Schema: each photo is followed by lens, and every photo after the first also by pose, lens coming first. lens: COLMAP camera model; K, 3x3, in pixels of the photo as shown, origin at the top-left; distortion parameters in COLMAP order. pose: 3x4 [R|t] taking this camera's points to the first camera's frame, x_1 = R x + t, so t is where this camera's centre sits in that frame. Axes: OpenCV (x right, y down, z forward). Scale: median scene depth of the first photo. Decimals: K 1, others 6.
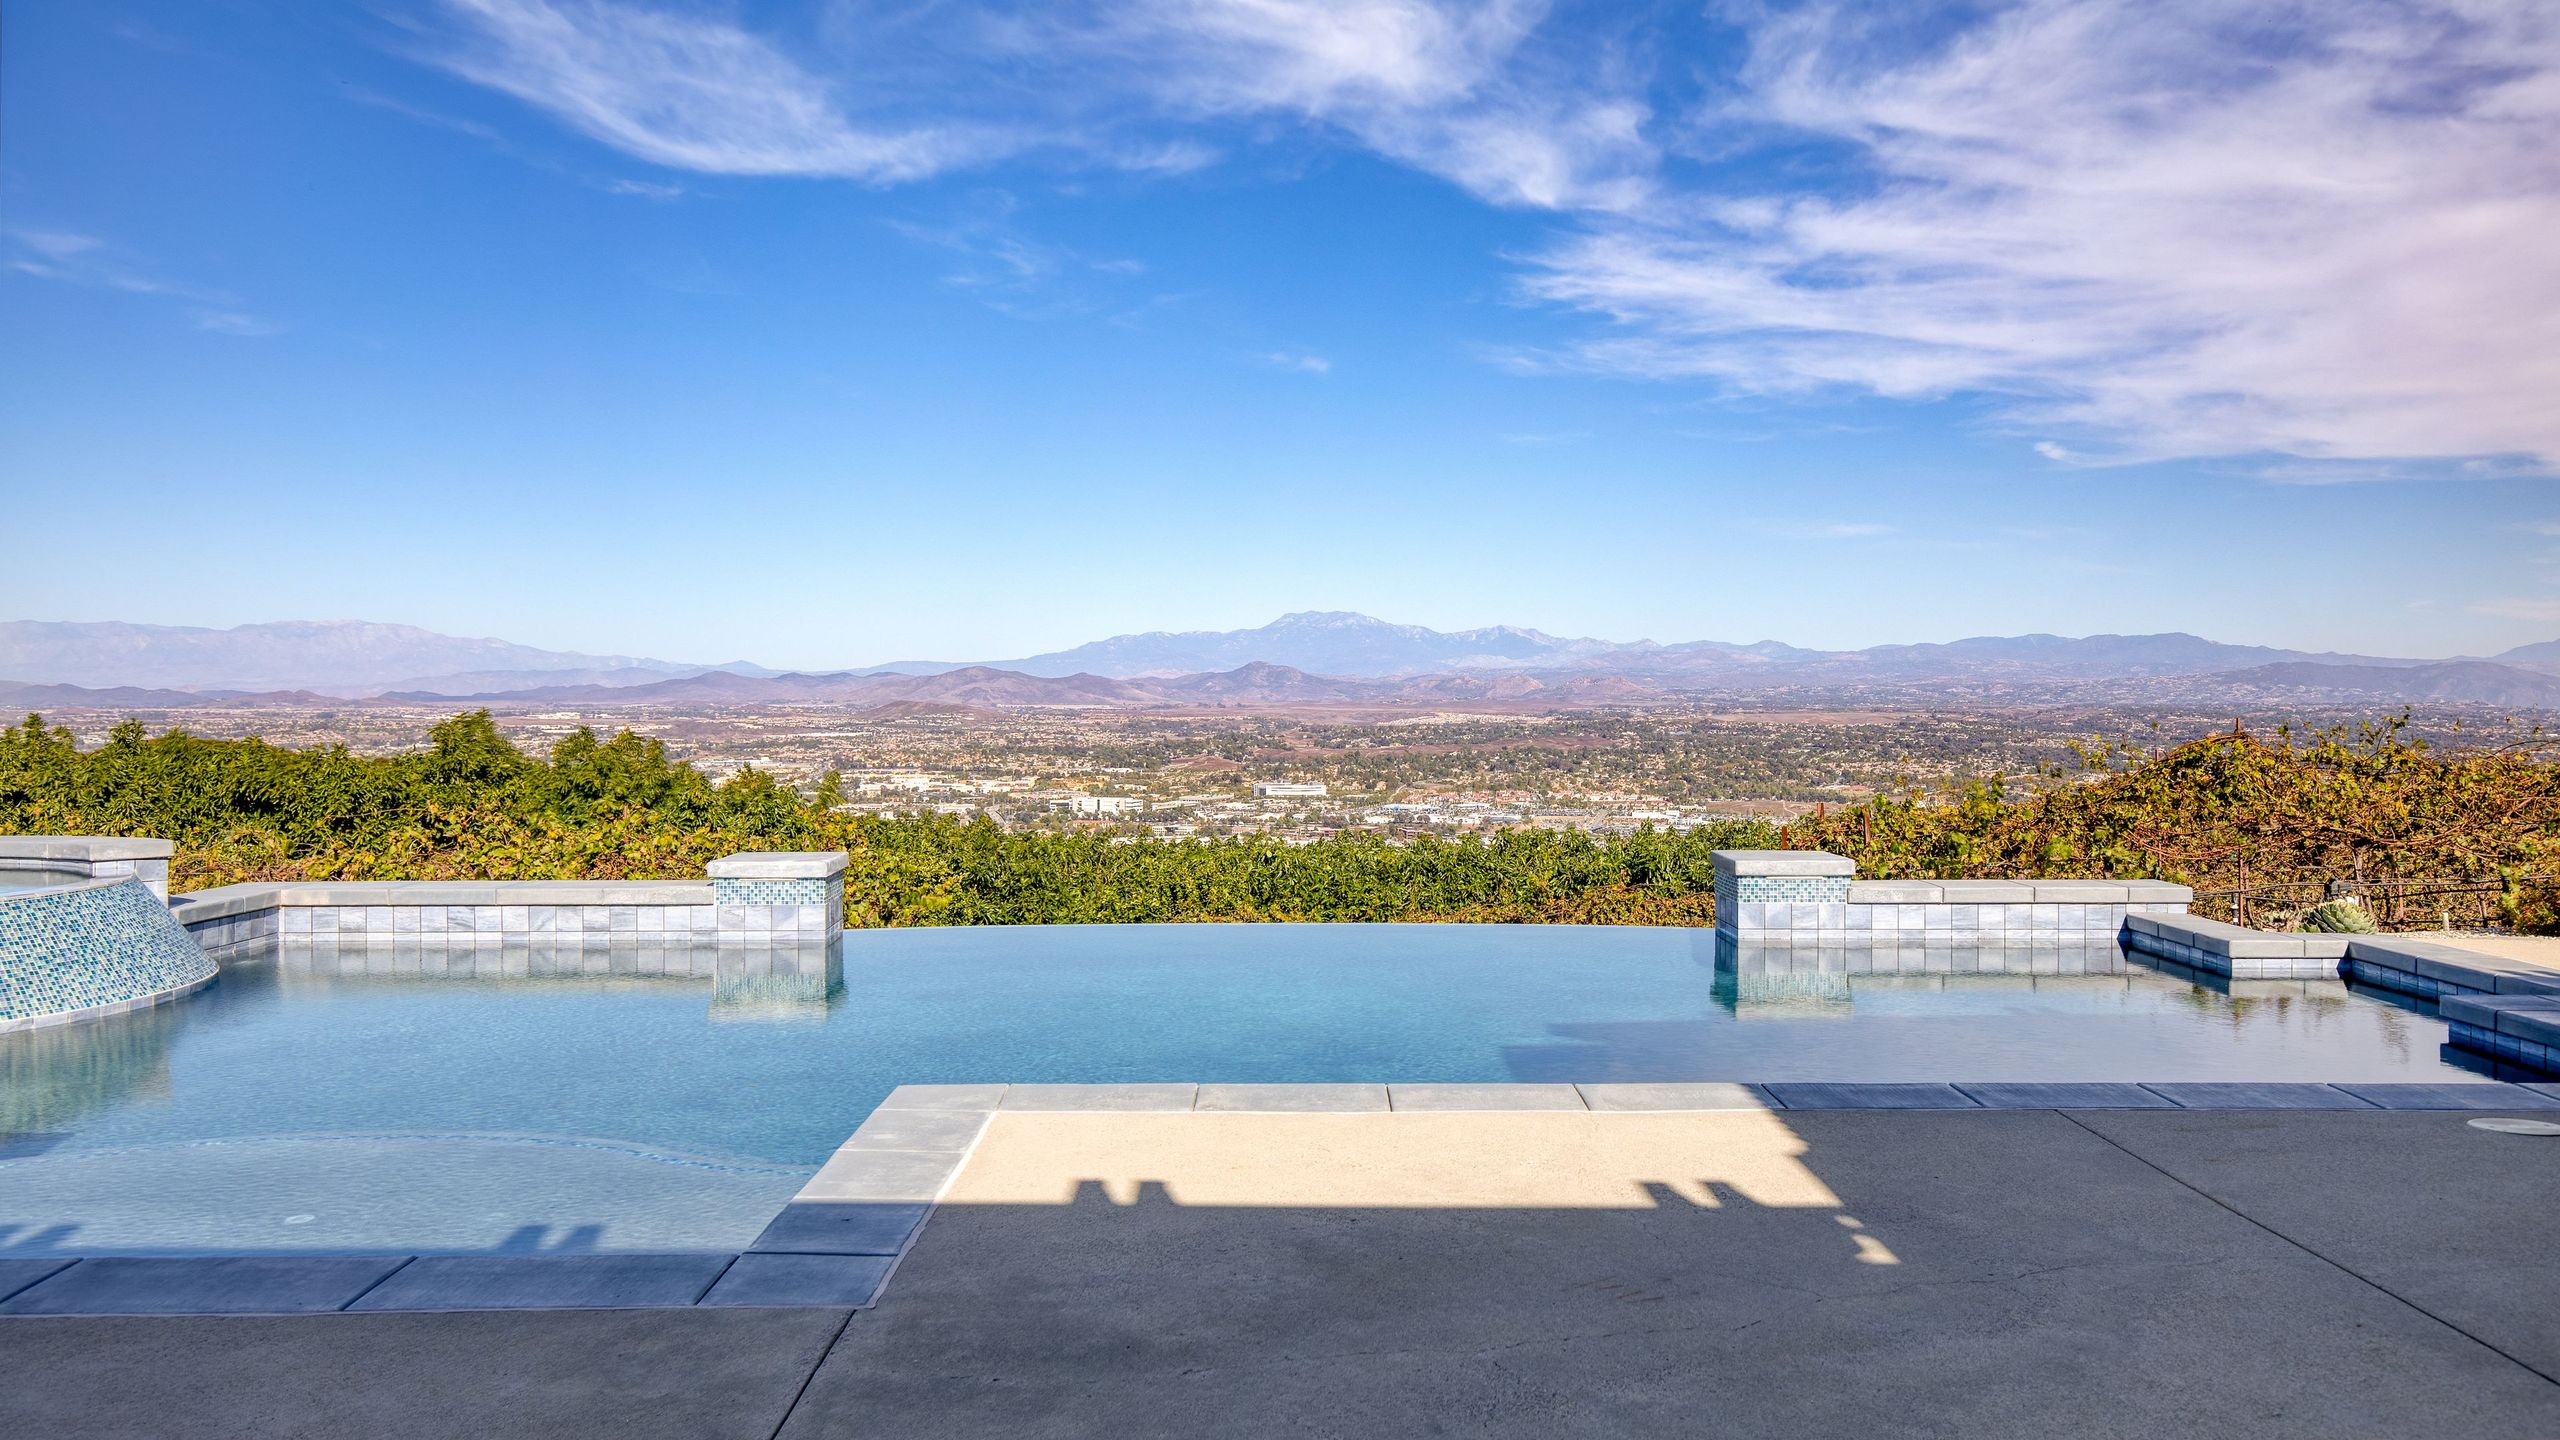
lens RADIAL K [[1951.7, 0, 1331.8], [0, 1951.7, 683.8], [0, 0, 1]] dist [0.001845, 0.017351]
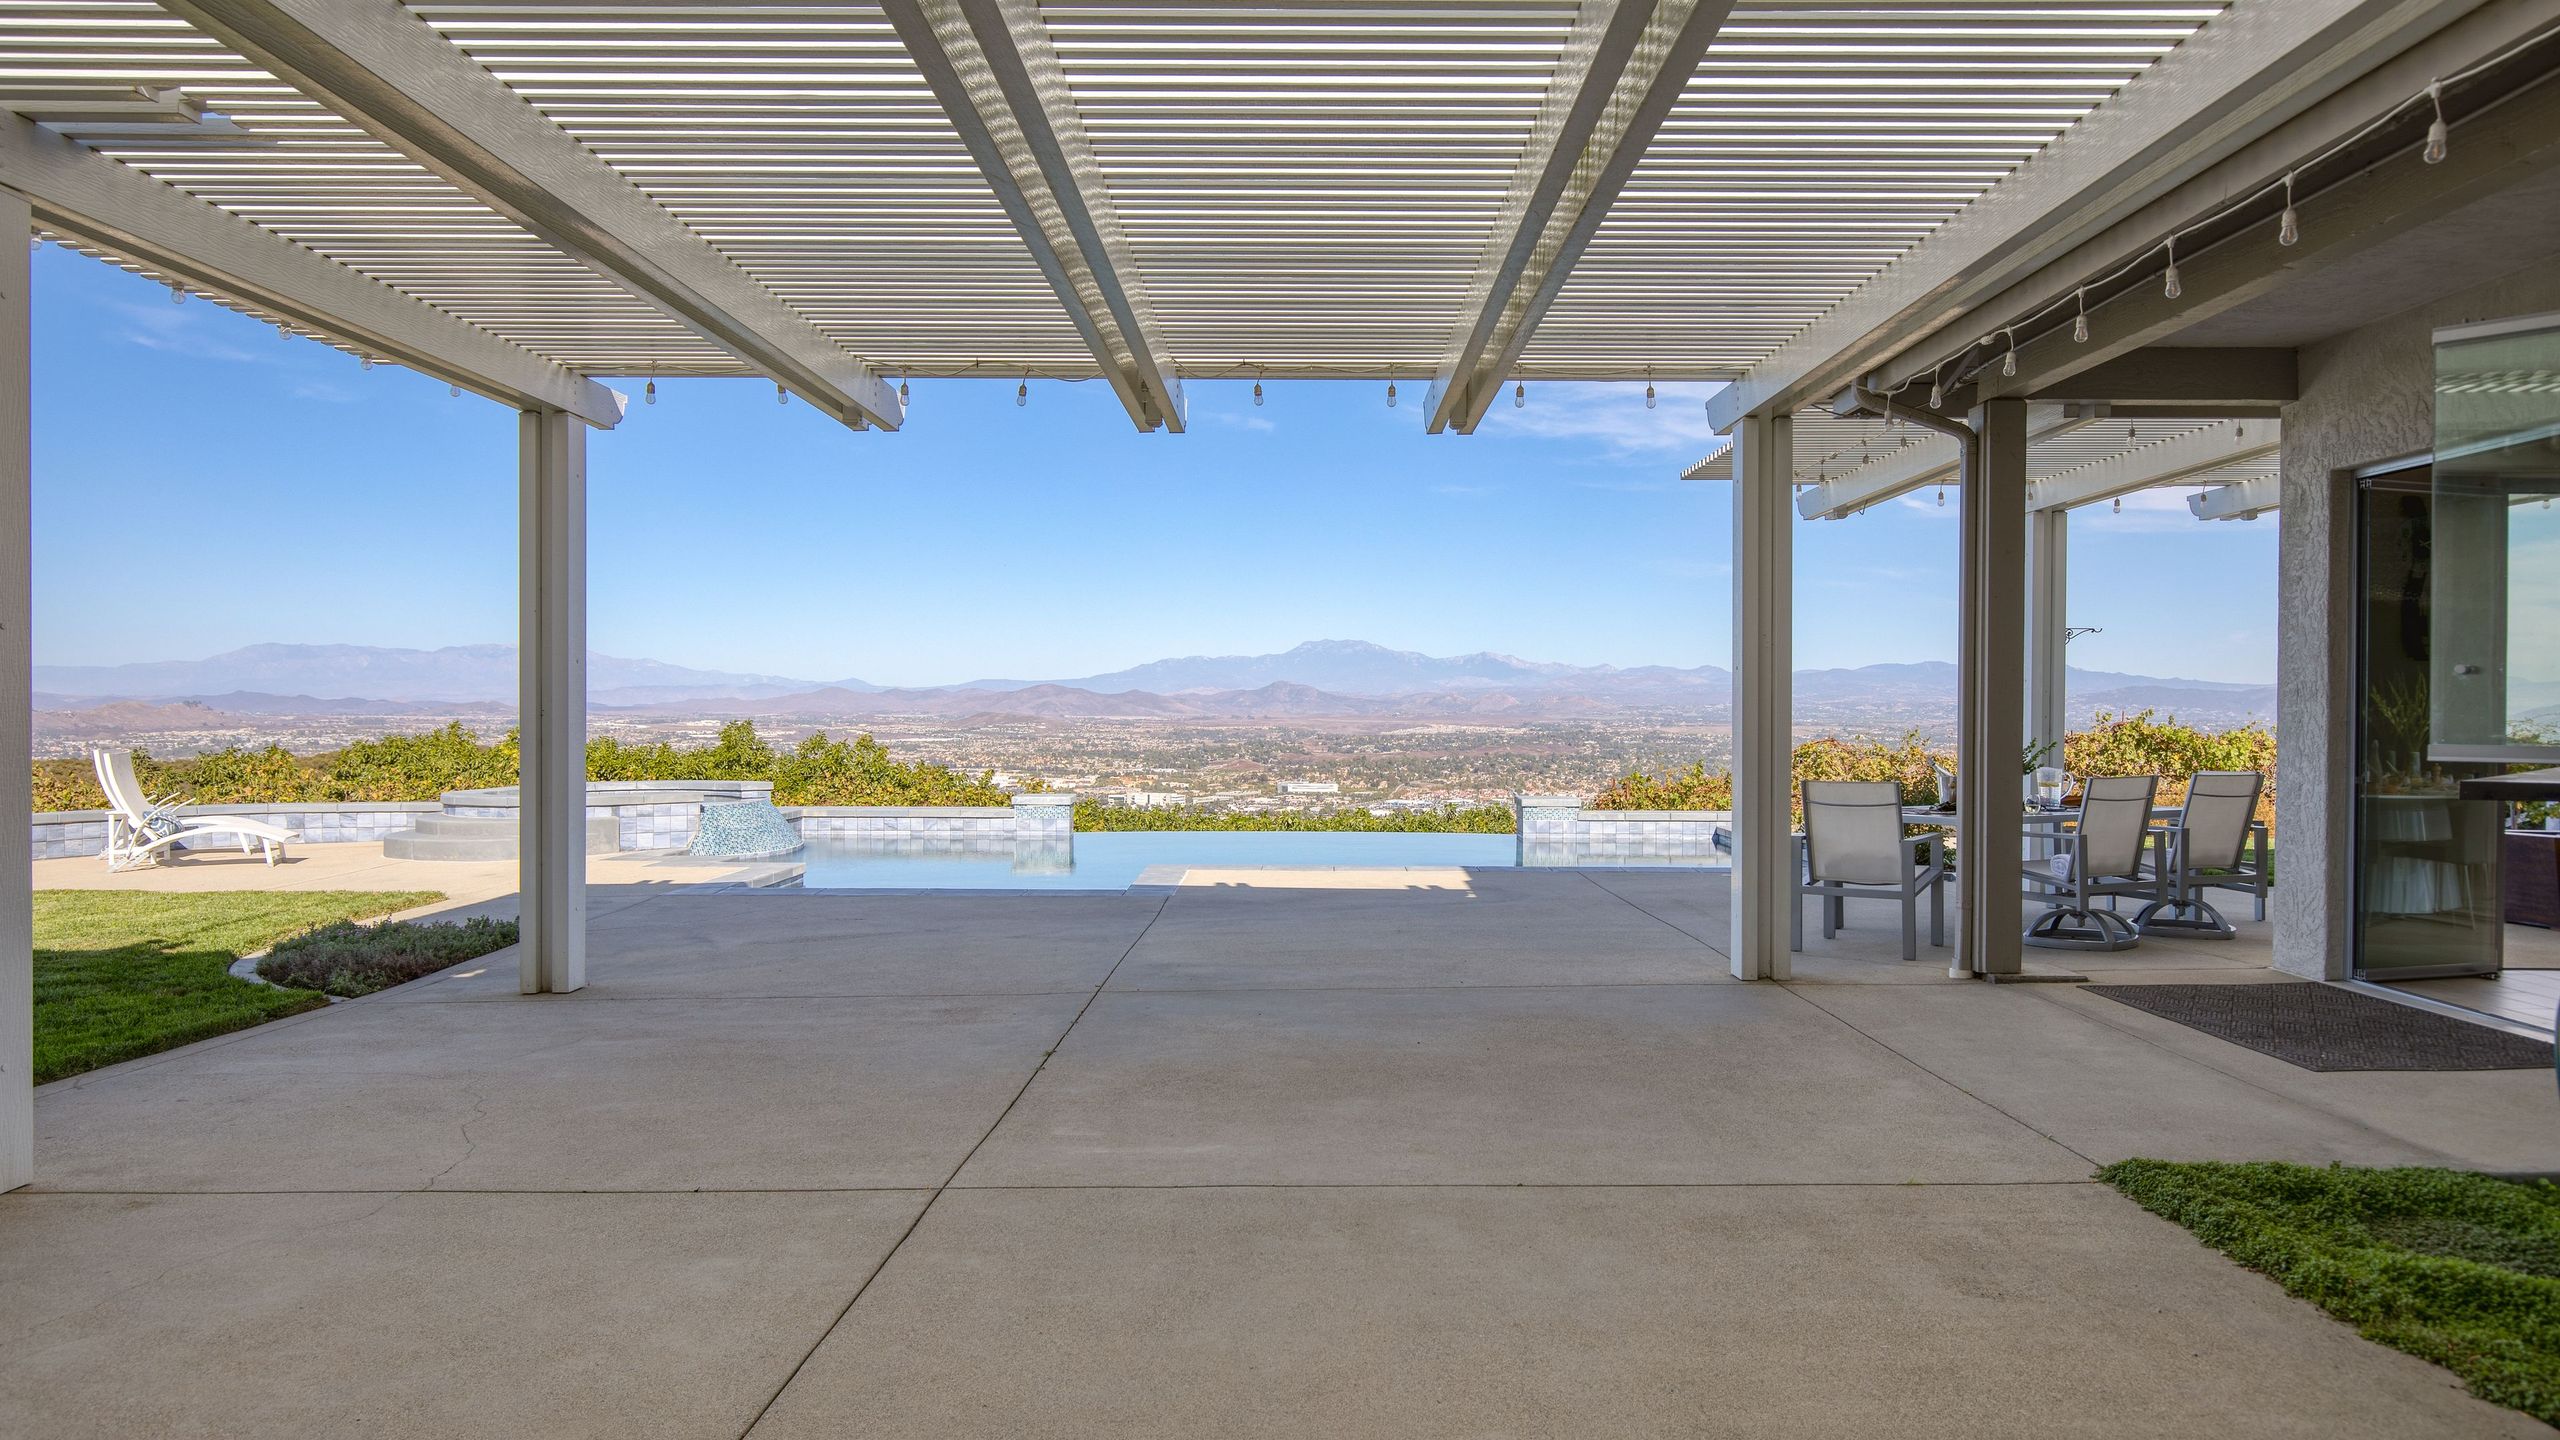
lens RADIAL K [[1714.0, 0, 1297.8], [0, 1714.0, 716.7], [0, 0, 1]] dist [0.008161, 0.000204]
pose [[0.999591, 0.005139, -0.028137, 0.018690], [-0.004838, 0.999930, 0.010766, -0.008827], [0.028190, -0.010626, 0.999546, -0.560498]]
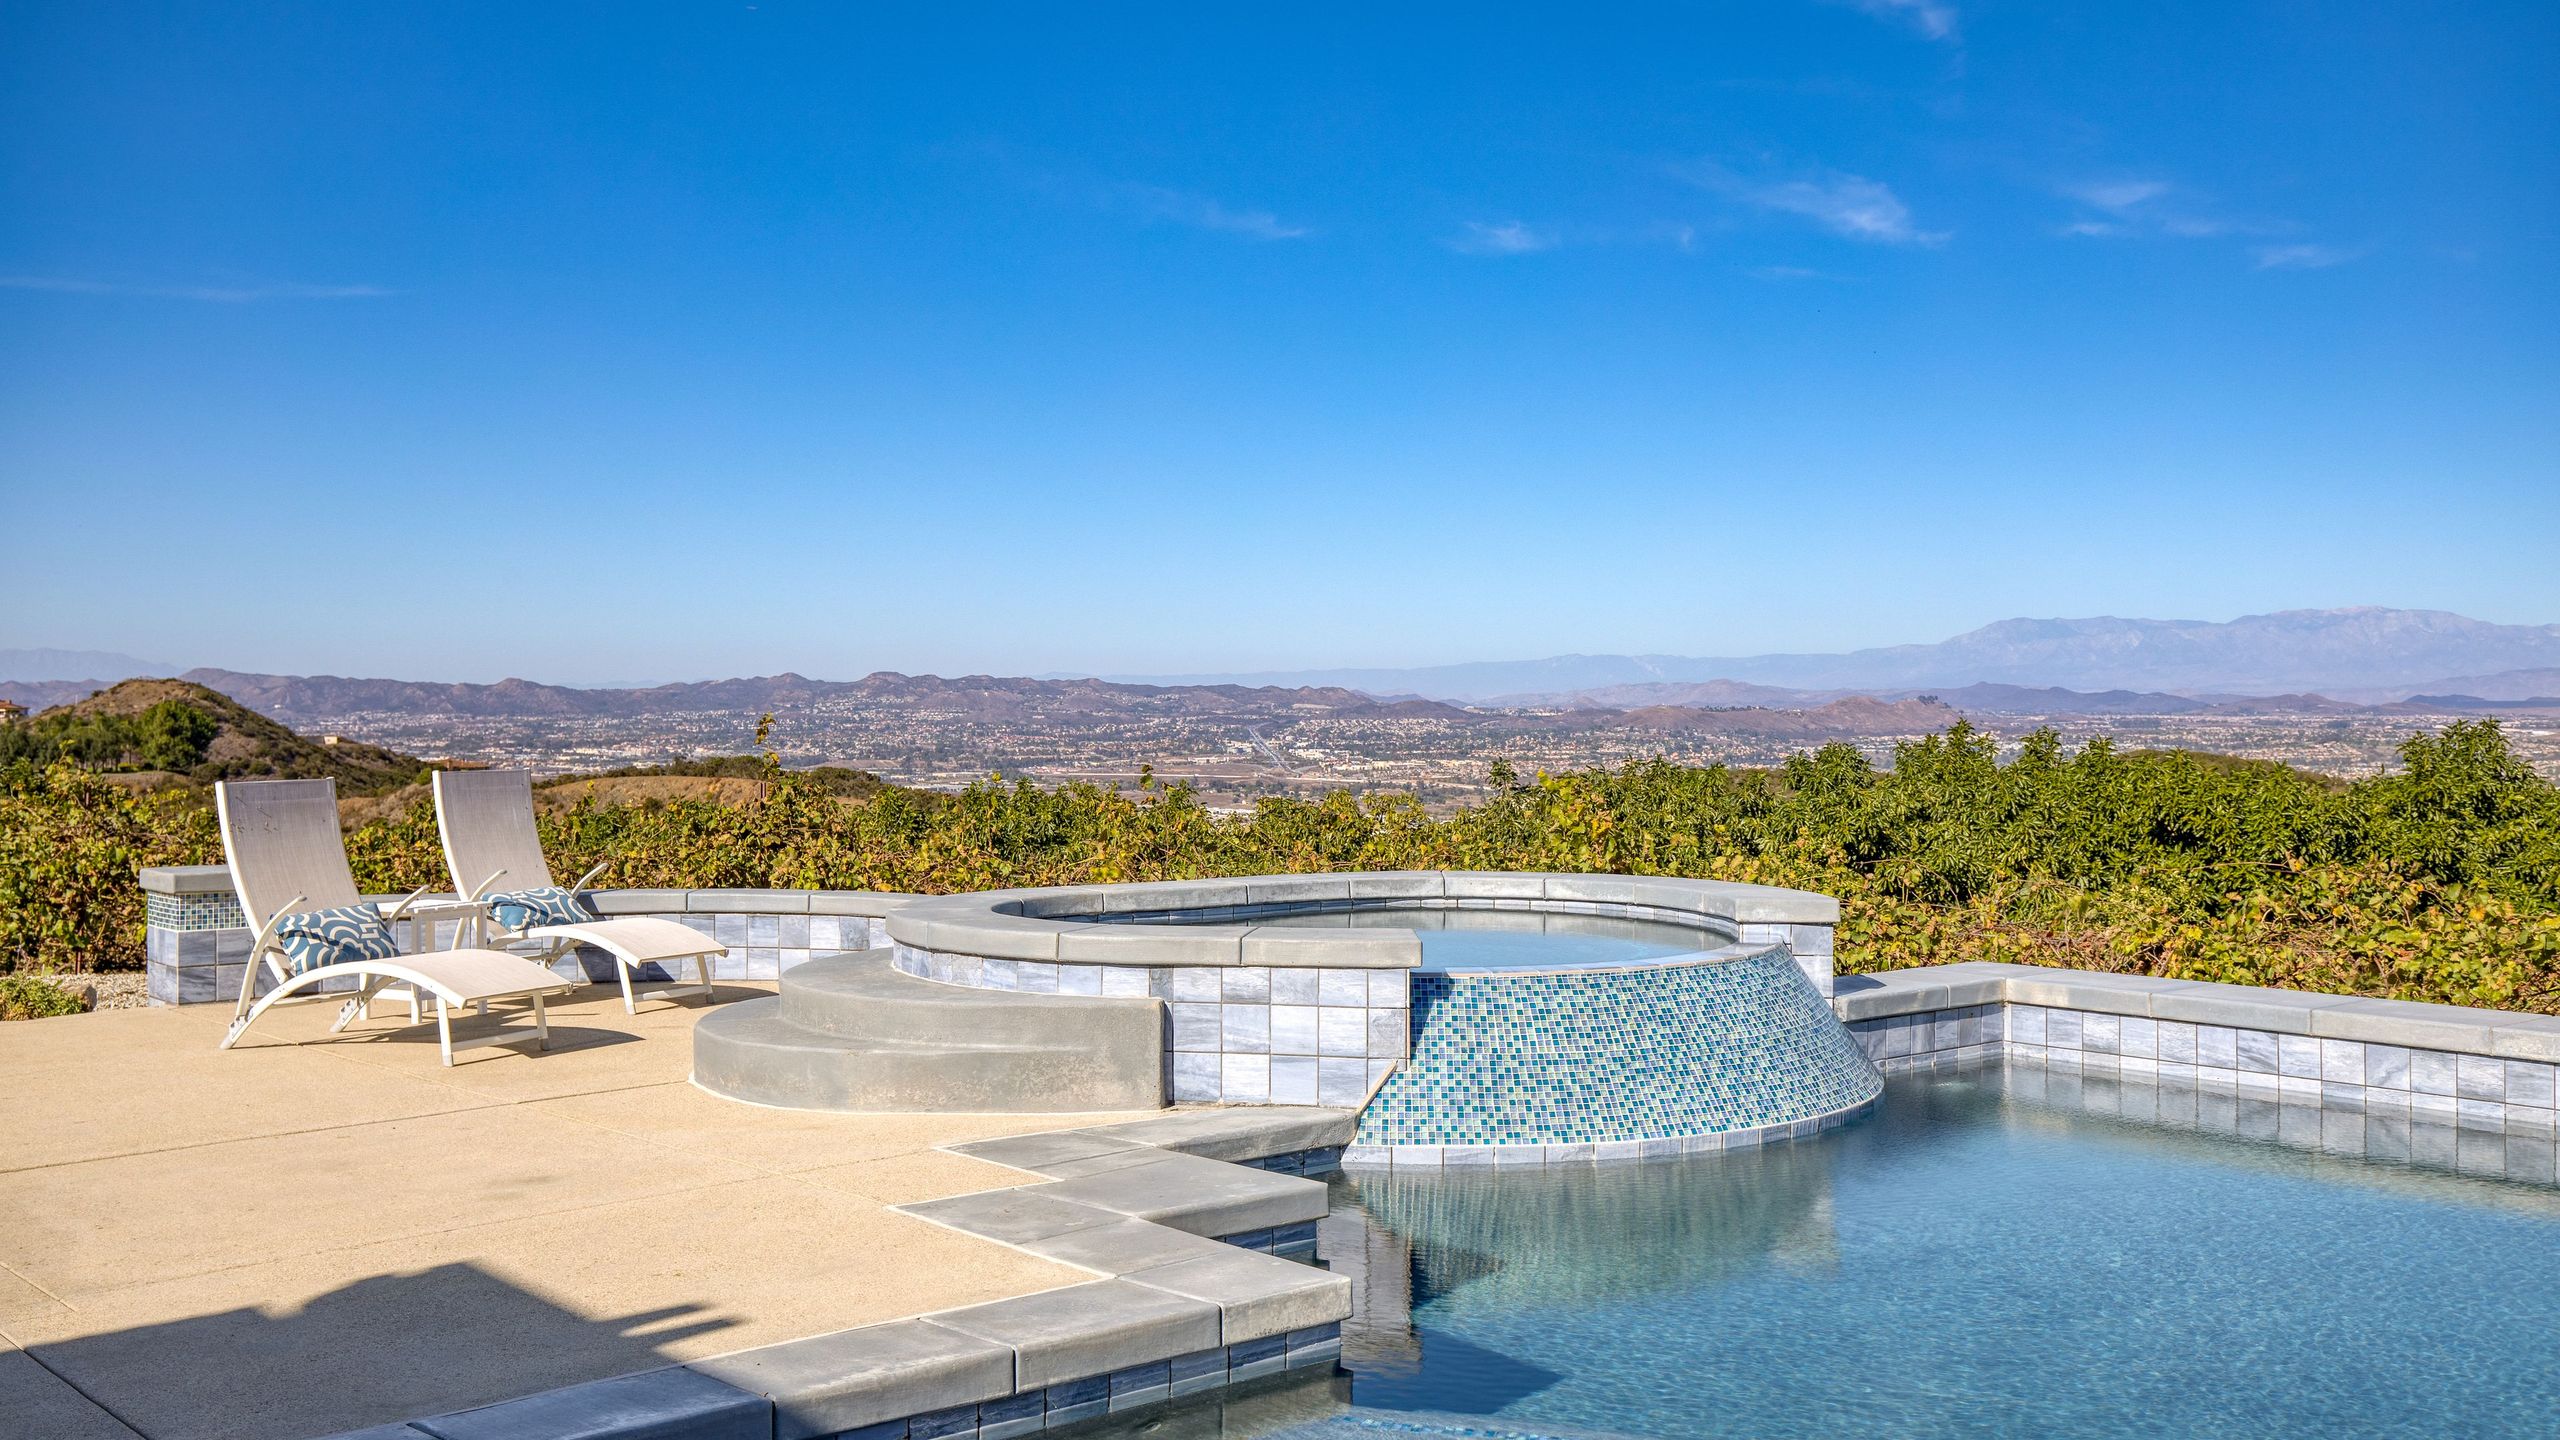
lens RADIAL K [[2453.6, 0, 1285.0], [0, 2453.6, 719.5], [0, 0, 1]] dist [0.042067, 0.000000]
pose [[0.636997, 0.007580, -0.770829, -0.026656], [0.002873, 0.999921, 0.012206, 0.002875], [0.770861, -0.009990, 0.636925, 0.190678]]
